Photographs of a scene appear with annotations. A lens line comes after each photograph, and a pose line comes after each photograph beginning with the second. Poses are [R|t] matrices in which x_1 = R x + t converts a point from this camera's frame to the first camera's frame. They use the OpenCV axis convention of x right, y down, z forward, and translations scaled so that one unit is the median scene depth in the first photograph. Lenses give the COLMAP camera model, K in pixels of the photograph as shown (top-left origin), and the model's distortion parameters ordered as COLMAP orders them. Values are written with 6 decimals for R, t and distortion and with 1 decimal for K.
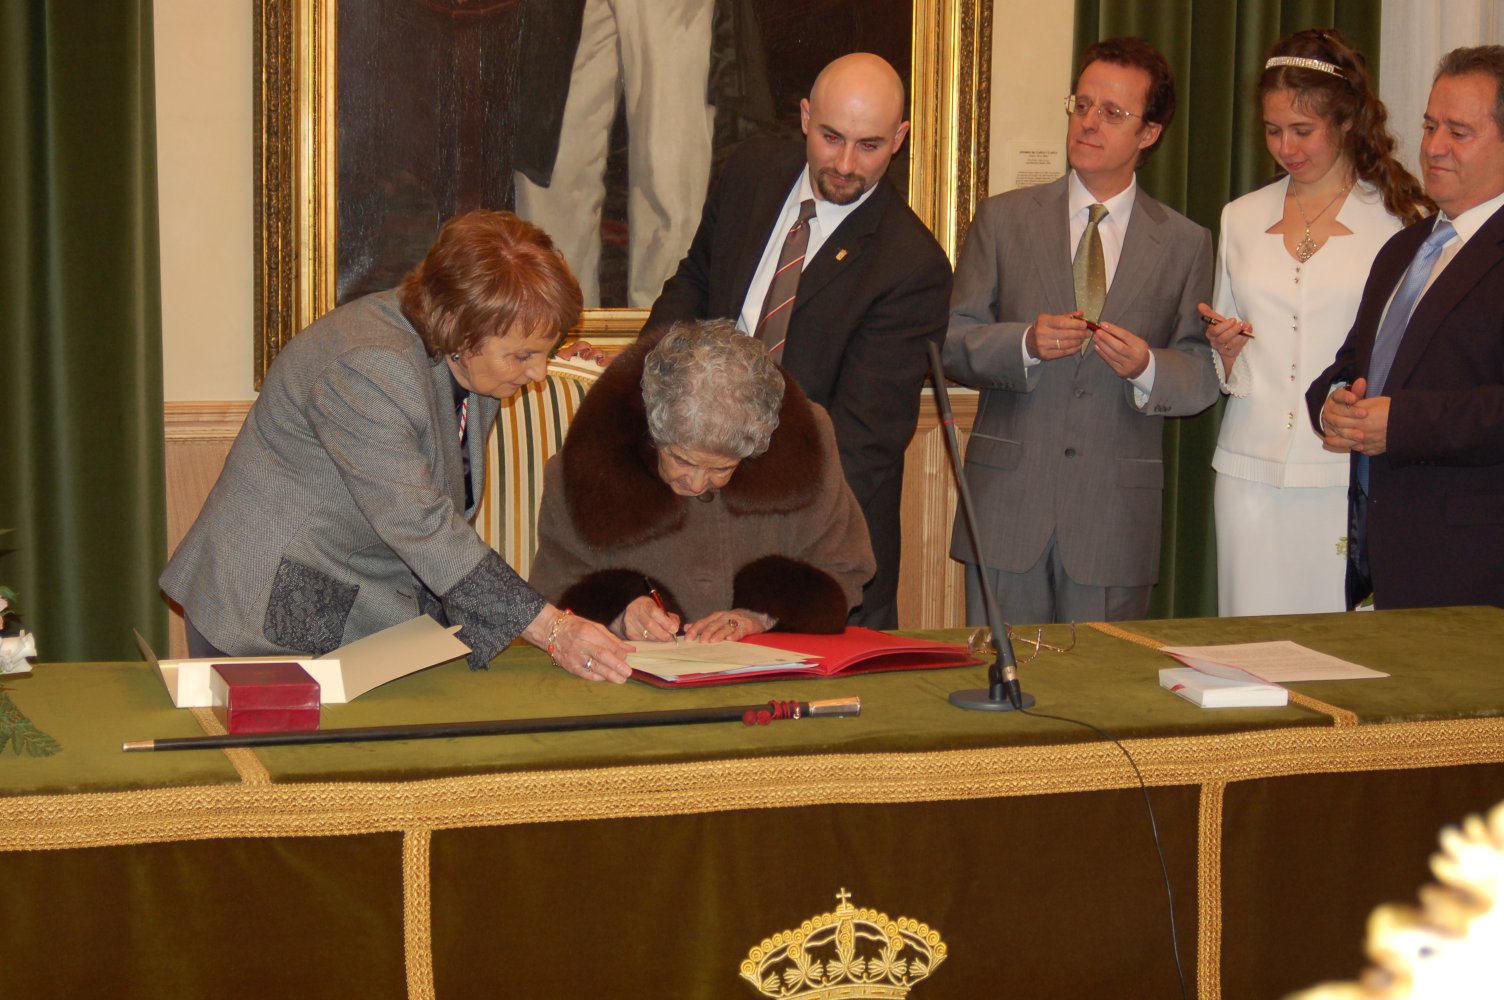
lens RADIAL K [[3037.5, 0, 752.0], [0, 3037.5, 500.0], [0, 0, 1]] dist [-0.010019, 0.147146]
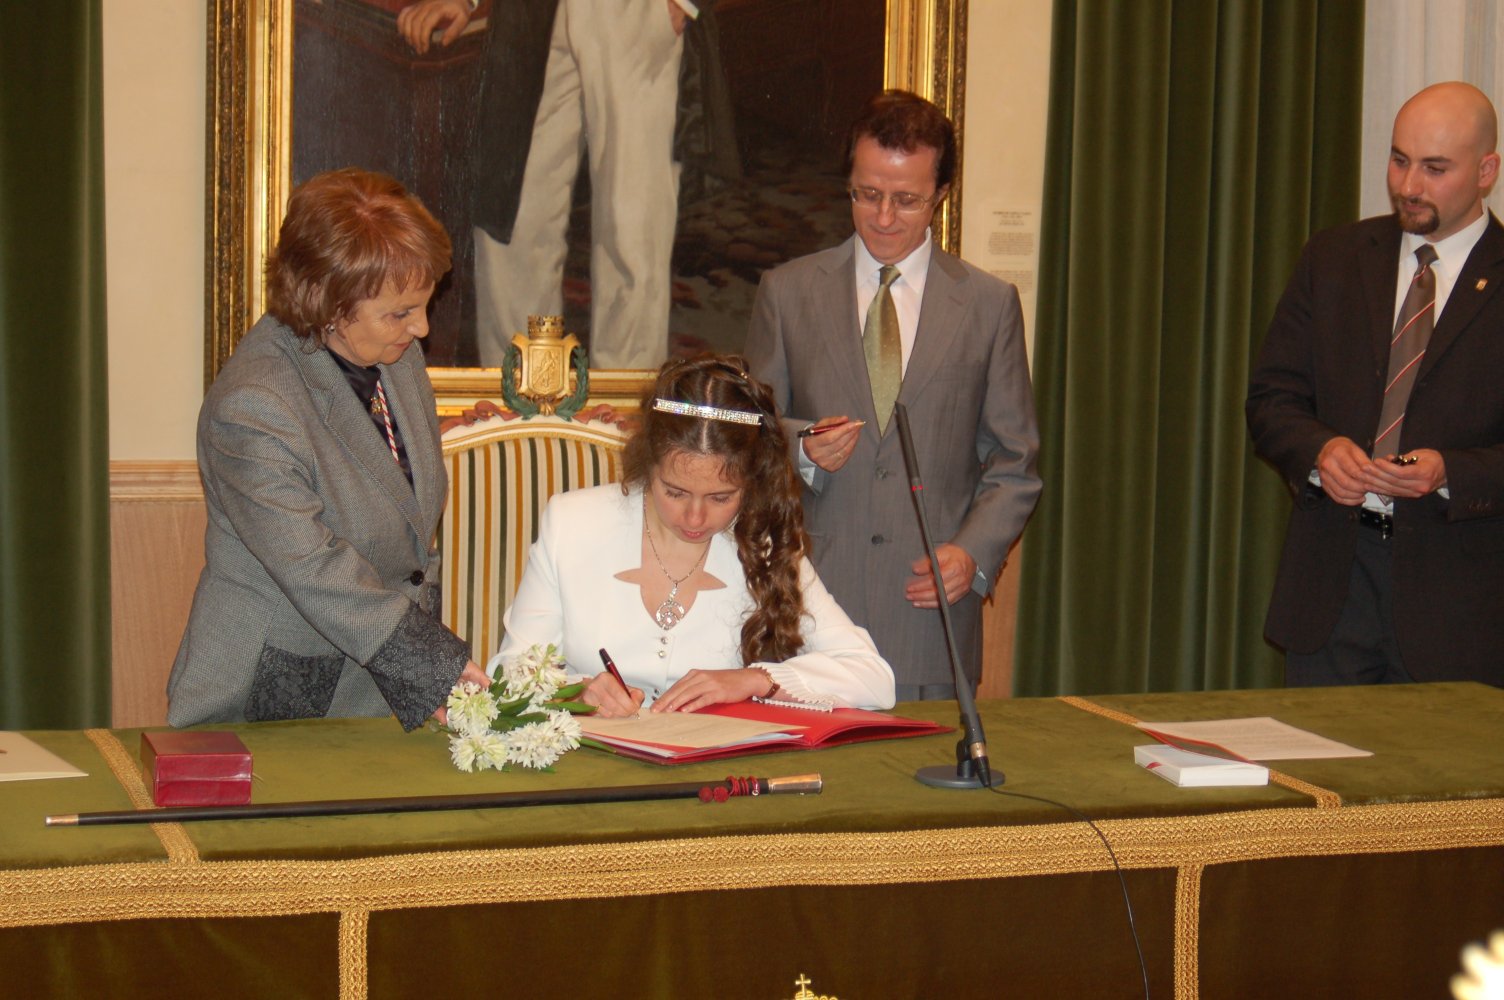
lens RADIAL K [[3037.5, 0, 752.0], [0, 3037.5, 500.0], [0, 0, 1]] dist [-0.010019, 0.147146]
pose [[0.999927, 0.008105, 0.009000, 0.003570], [-0.007902, 0.999717, -0.022431, 0.000391], [-0.009179, 0.022359, 0.999708, 0.035989]]
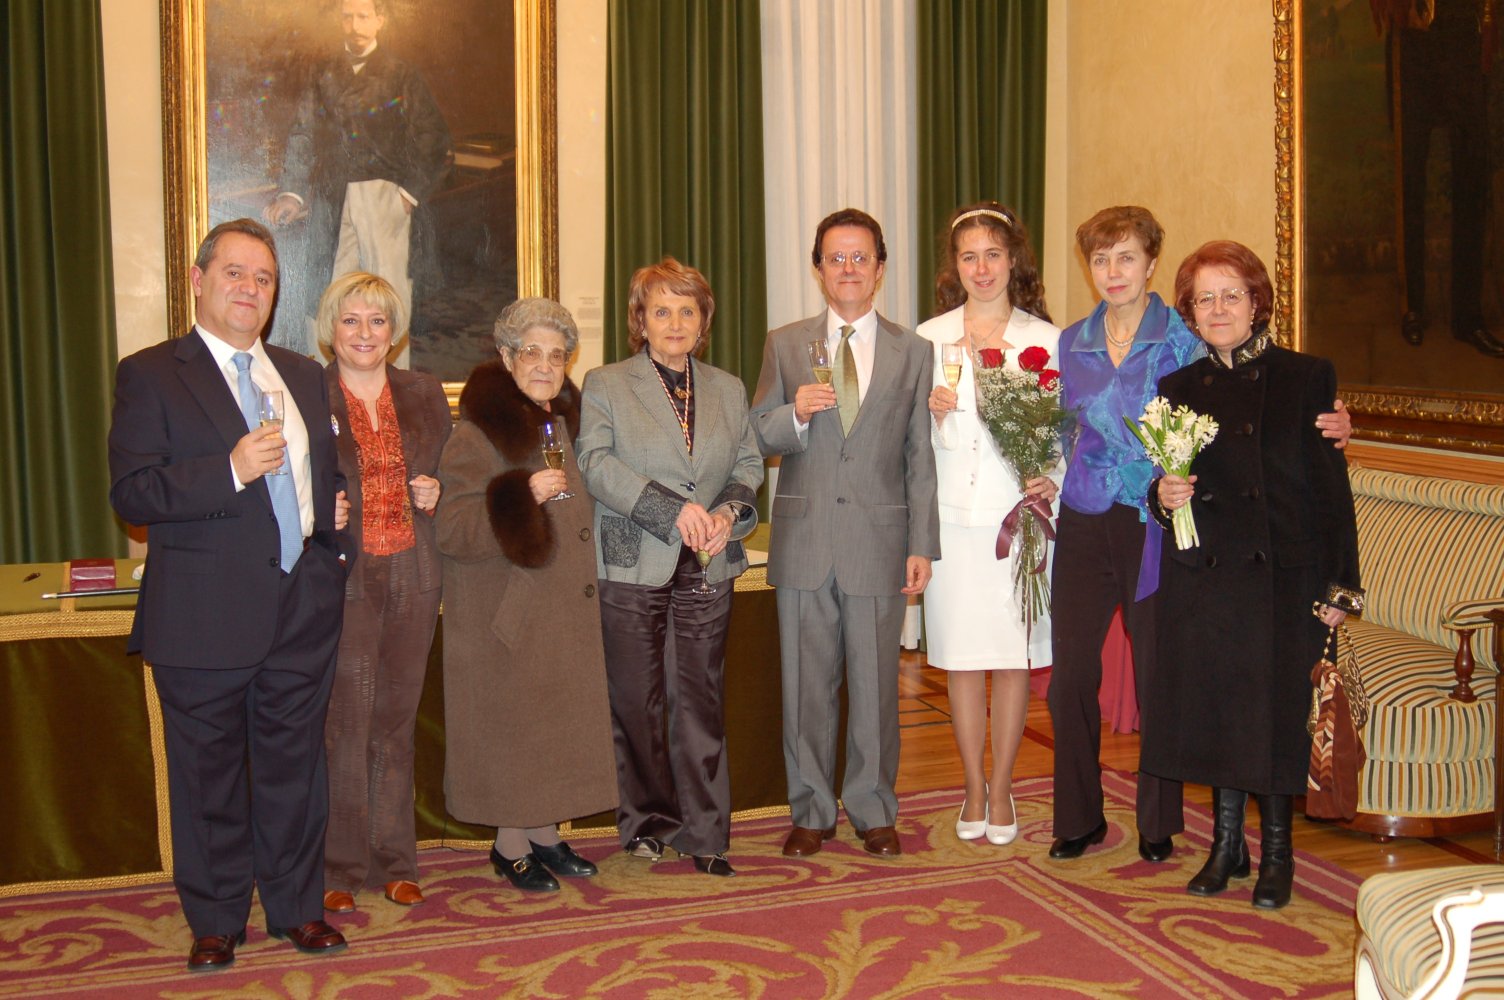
lens RADIAL K [[1796.1, 0, 748.8], [0, 1796.1, 495.8], [0, 0, 1]] dist [-0.126425, 0.026809]
pose [[0.999256, -0.025477, 0.028954, 0.213853], [0.025665, 0.999652, -0.006122, 0.026343], [-0.028788, 0.006861, 0.999562, -0.176629]]
